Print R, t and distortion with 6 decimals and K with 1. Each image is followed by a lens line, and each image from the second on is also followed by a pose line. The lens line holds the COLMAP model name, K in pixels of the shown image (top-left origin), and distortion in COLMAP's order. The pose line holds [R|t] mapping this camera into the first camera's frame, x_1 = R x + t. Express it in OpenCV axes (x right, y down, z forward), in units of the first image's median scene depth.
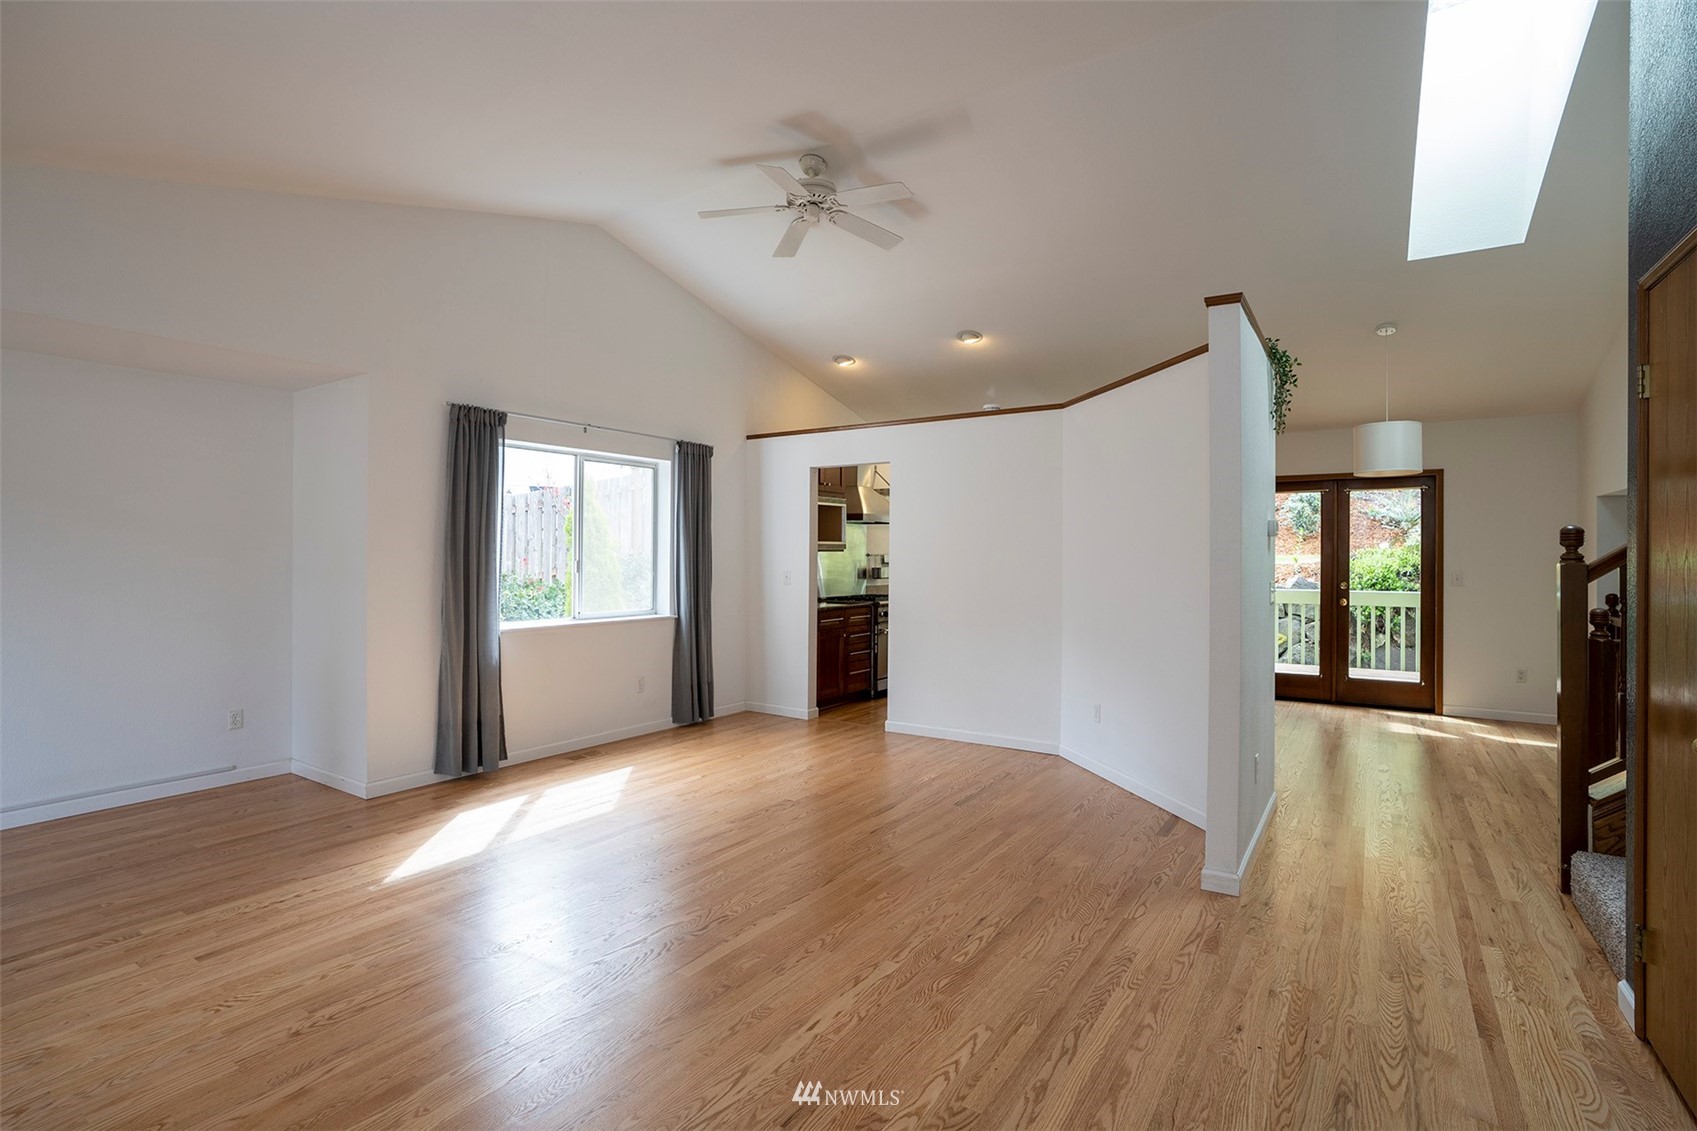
lens RADIAL K [[795.2, 0, 834.1], [0, 795.2, 573.9], [0, 0, 1]] dist [-0.044441, 0.011867]
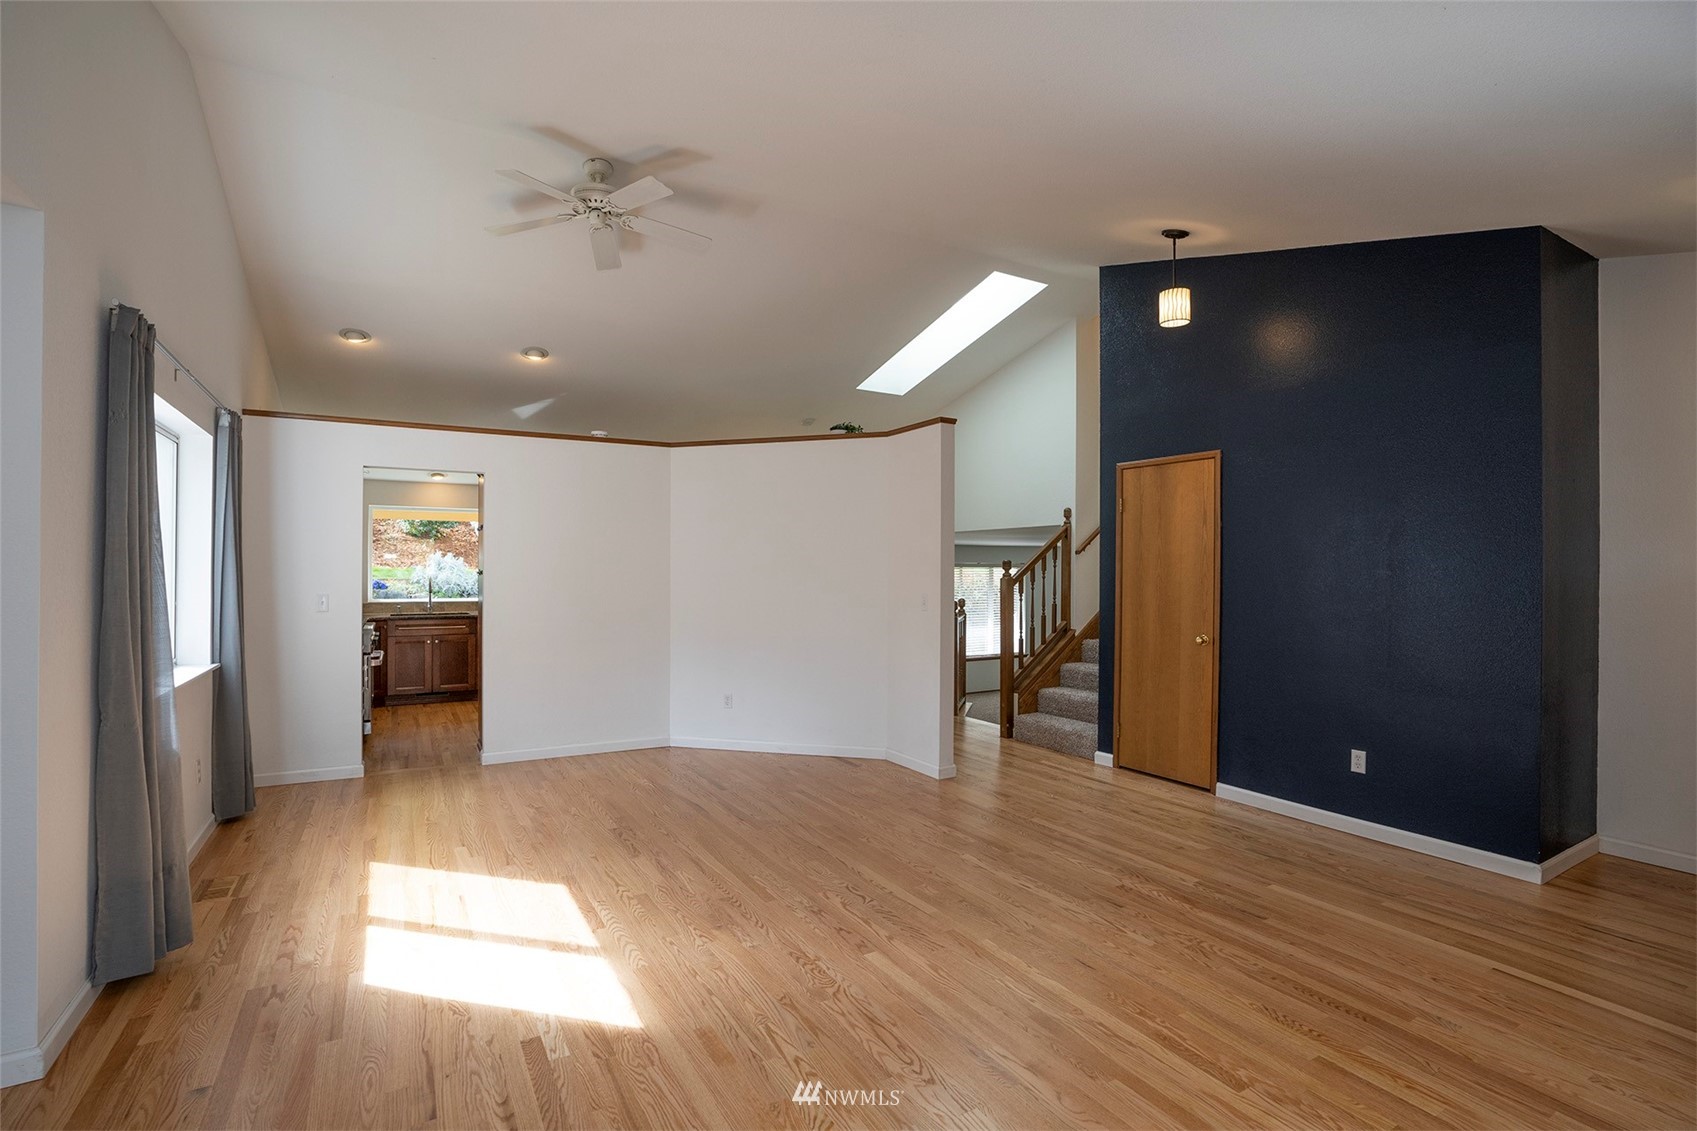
lens RADIAL K [[795.2, 0, 836.5], [0, 795.2, 560.9], [0, 0, 1]] dist [-0.044441, 0.011867]
pose [[0.439858, 0.010755, 0.898003, -0.546973], [0.017905, 0.999625, -0.020742, -0.011578], [-0.897889, 0.025202, 0.439500, 0.221349]]
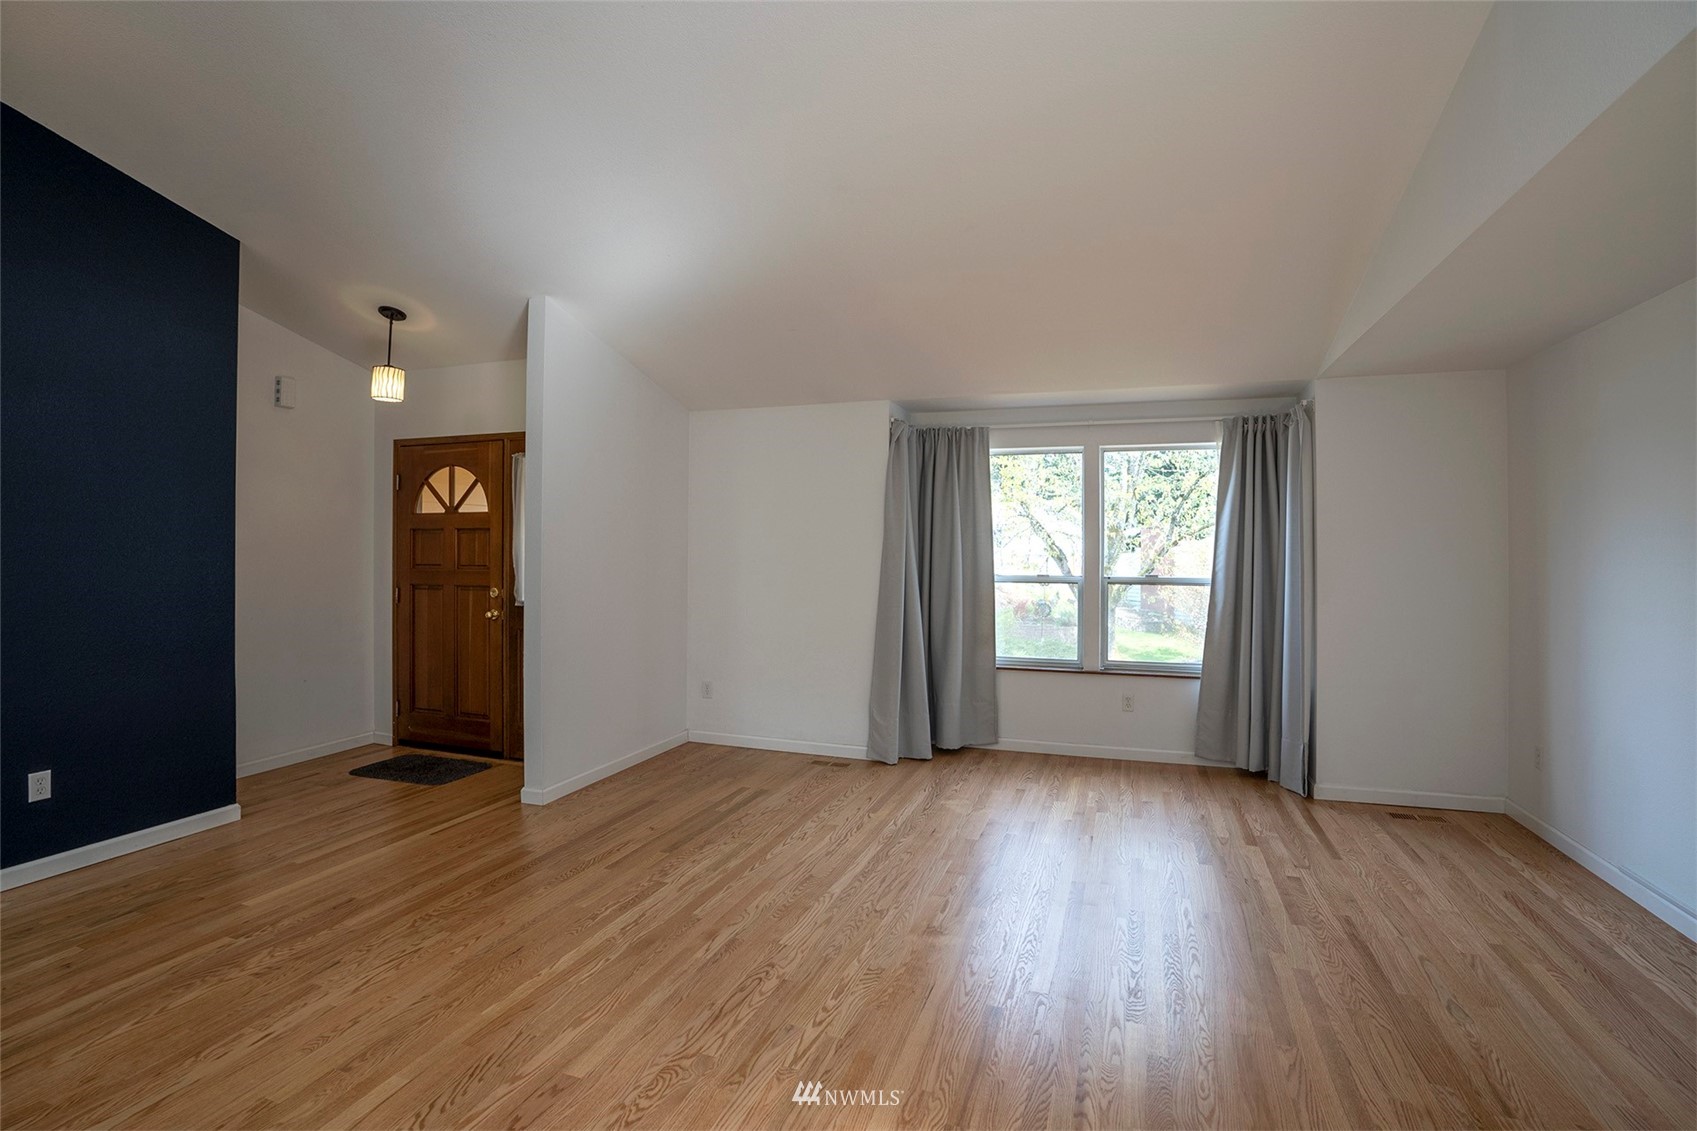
lens RADIAL K [[795.2, 0, 861.4], [0, 795.2, 531.0], [0, 0, 1]] dist [-0.044441, 0.011867]
pose [[-0.963437, -0.009808, -0.267756, -0.168764], [-0.009238, 0.999952, -0.003386, -0.021245], [0.267776, -0.000788, -0.963481, 0.735316]]
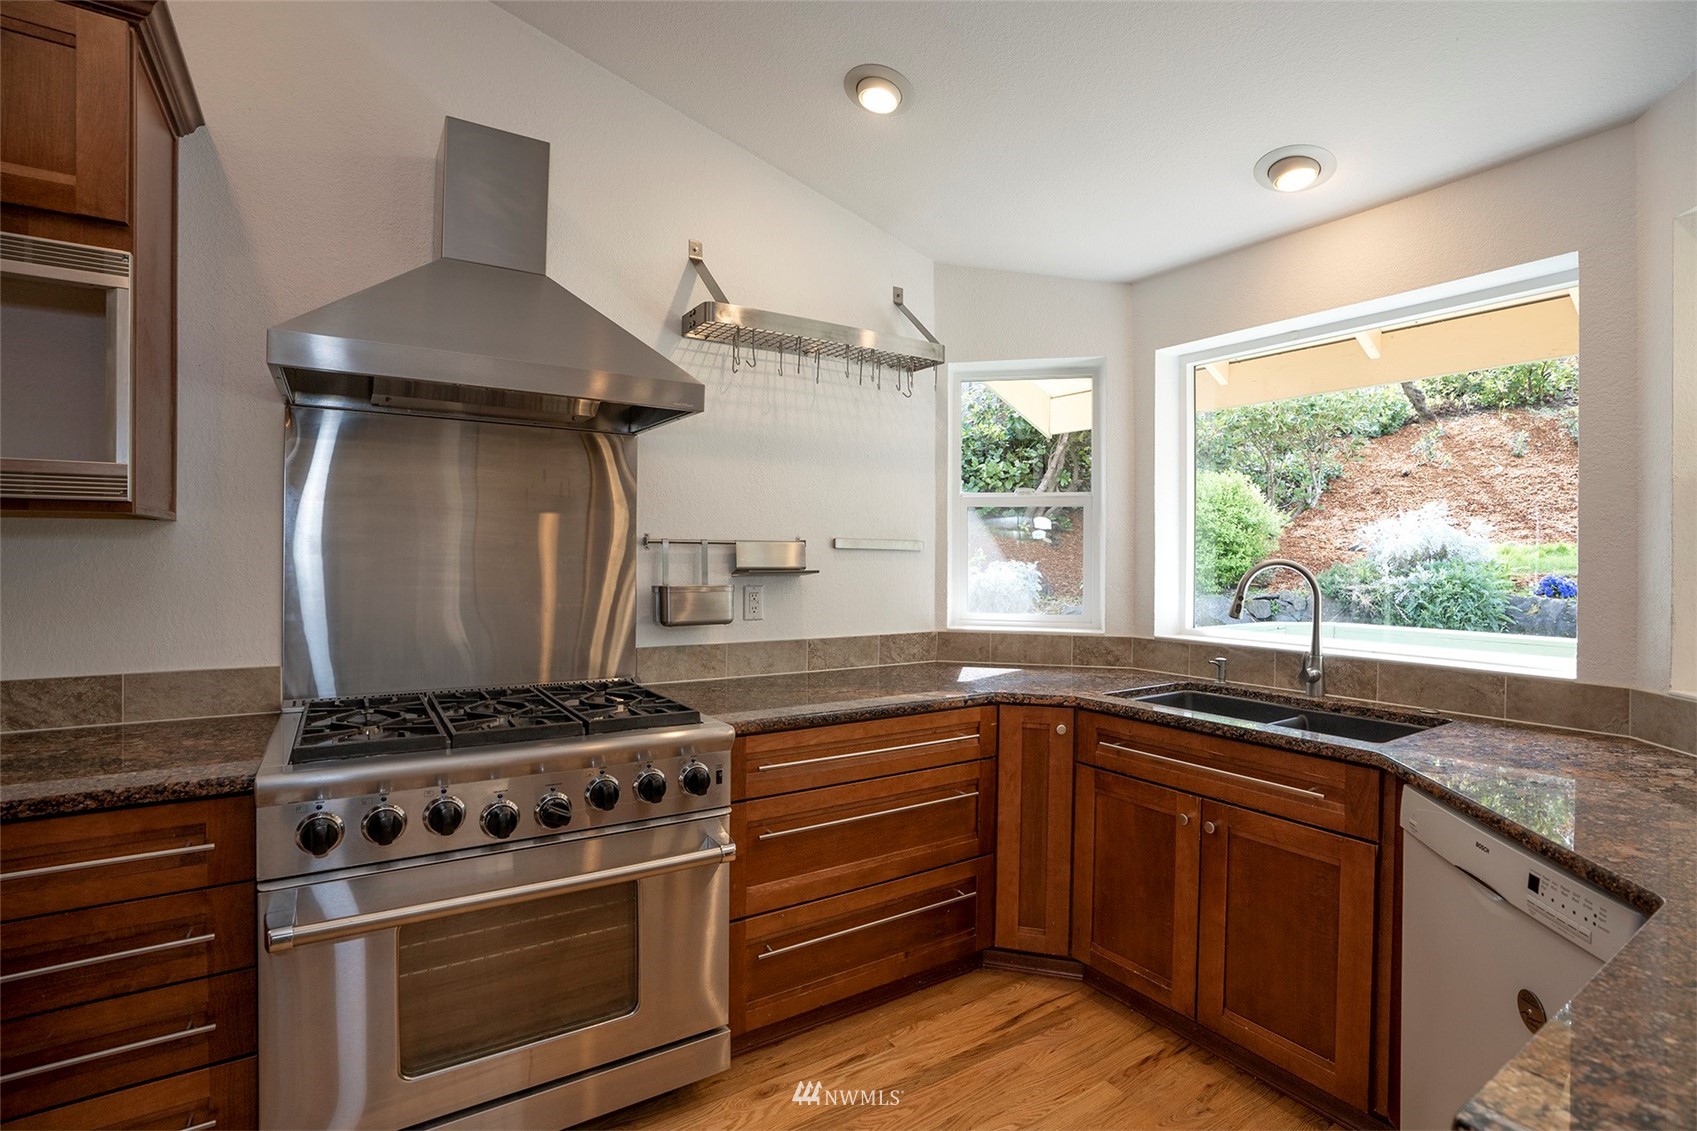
lens RADIAL K [[795.2, 0, 837.1], [0, 795.2, 560.7], [0, 0, 1]] dist [-0.044441, 0.011867]
pose [[0.925168, 0.011277, -0.379390, 0.282190], [-0.017496, 0.999763, -0.012948, -0.017039], [0.379154, 0.018617, 0.925146, 1.013312]]
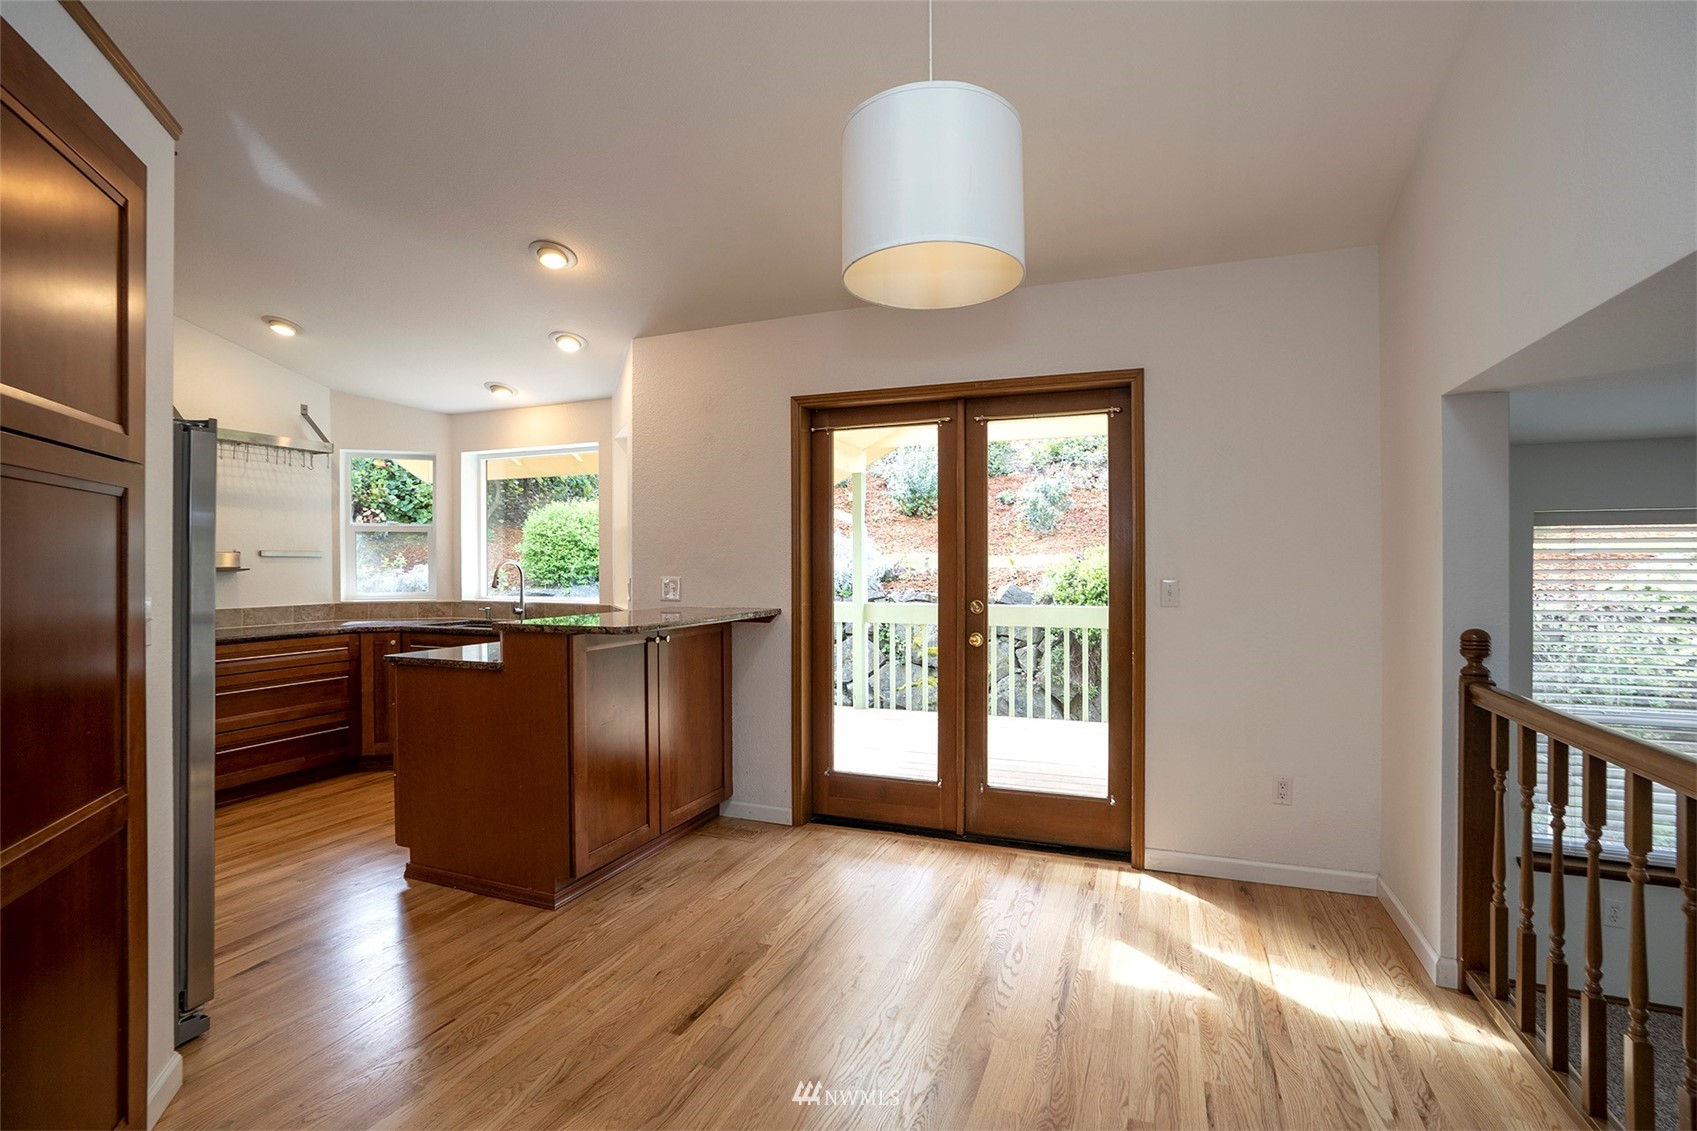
lens RADIAL K [[795.2, 0, 845.8], [0, 795.2, 569.3], [0, 0, 1]] dist [-0.044441, 0.011867]
pose [[0.973013, -0.003463, 0.230725, 0.489382], [0.006365, 0.999910, -0.011834, -0.004408], [-0.230663, 0.012983, 0.972947, 0.559939]]
